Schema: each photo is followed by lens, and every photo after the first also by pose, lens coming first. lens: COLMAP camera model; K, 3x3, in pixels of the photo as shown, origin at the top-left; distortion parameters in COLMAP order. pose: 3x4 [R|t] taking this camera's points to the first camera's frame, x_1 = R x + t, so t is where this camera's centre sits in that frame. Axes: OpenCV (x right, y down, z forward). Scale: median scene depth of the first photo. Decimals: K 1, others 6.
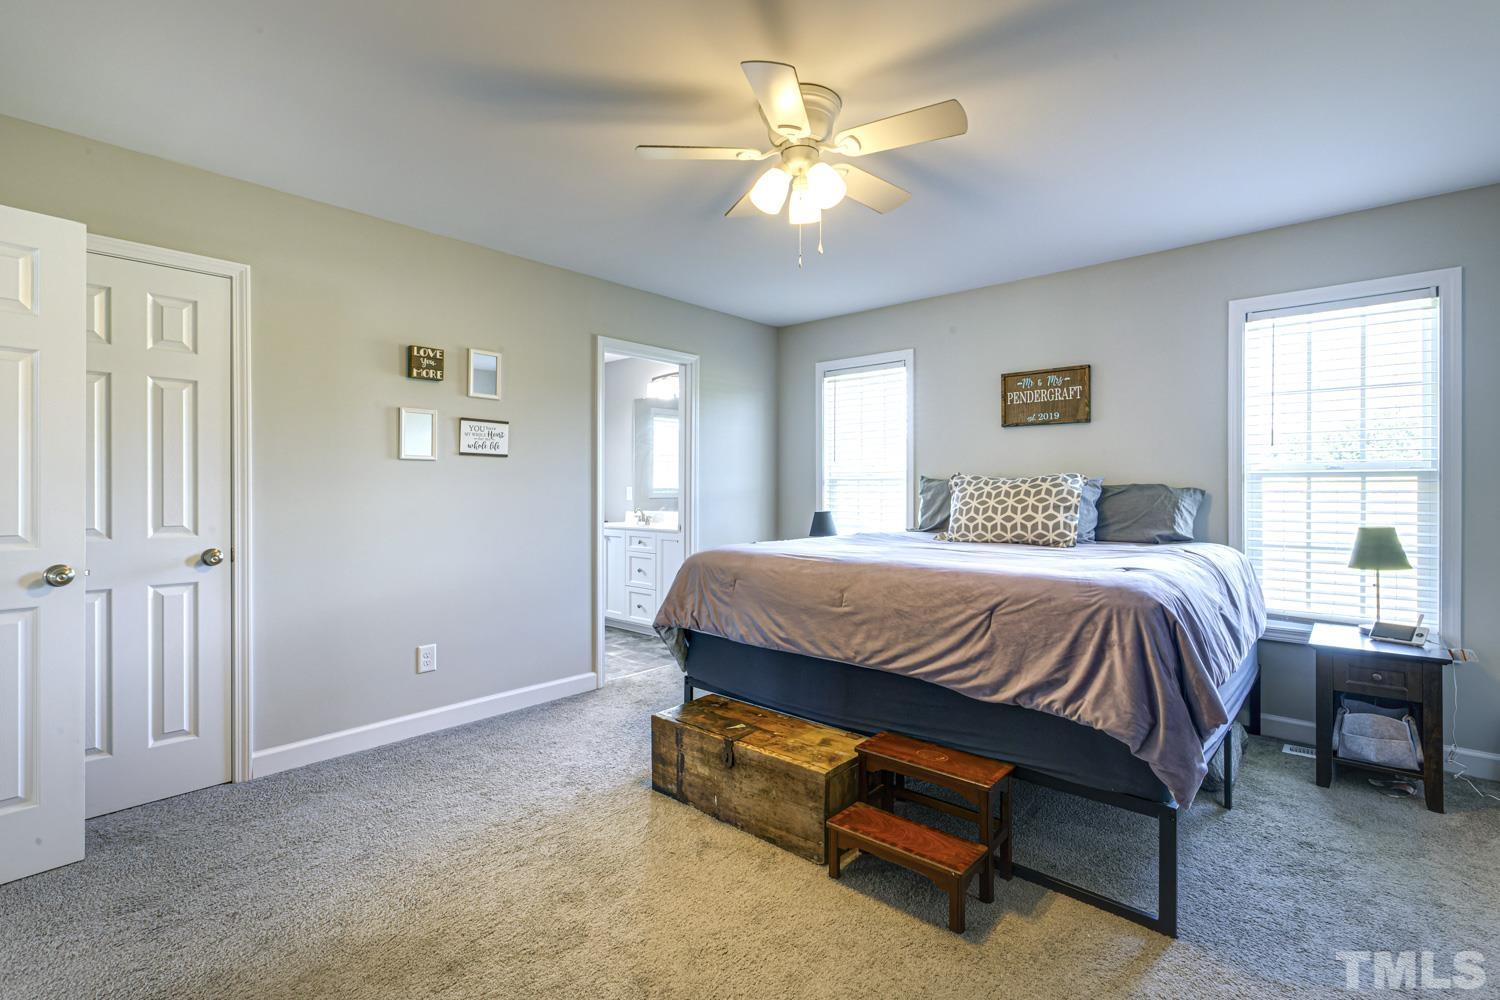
lens RADIAL K [[673.6, 0, 749.4], [0, 673.6, 490.7], [0, 0, 1]] dist [-0.006038, 0.000788]
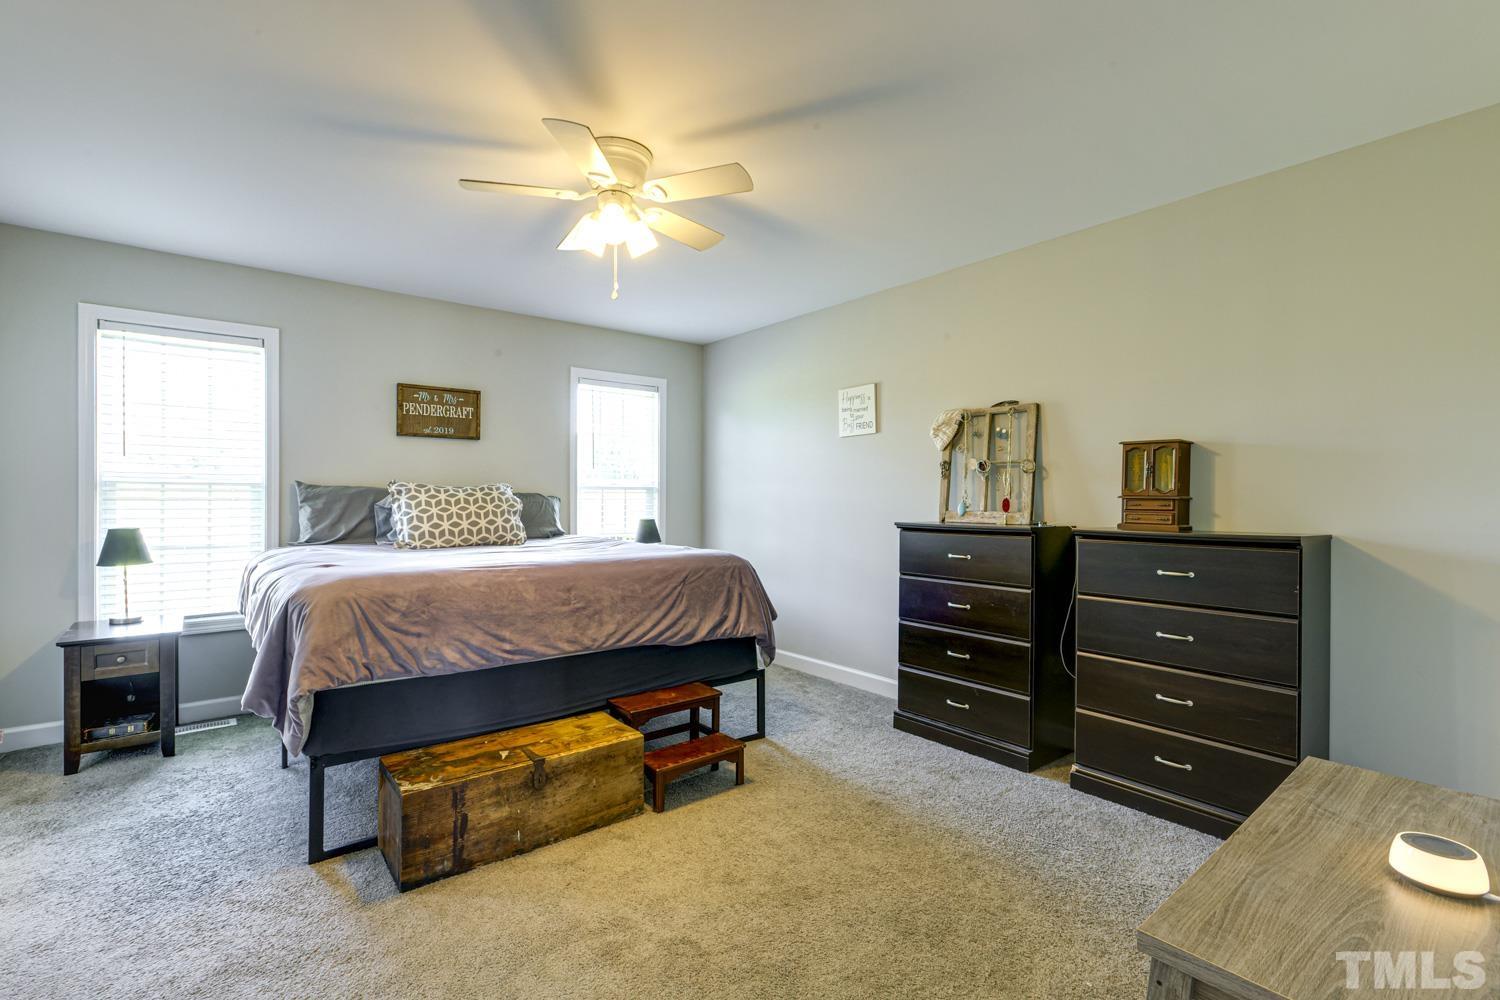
lens RADIAL K [[679.2, 0, 726.7], [0, 679.2, 503.0], [0, 0, 1]] dist [-0.003500, 0.000317]
pose [[0.187732, -0.007248, 0.982194, -0.831596], [-0.000533, 0.999972, 0.007481, -0.001023], [-0.982220, -0.001928, 0.187723, 0.503420]]
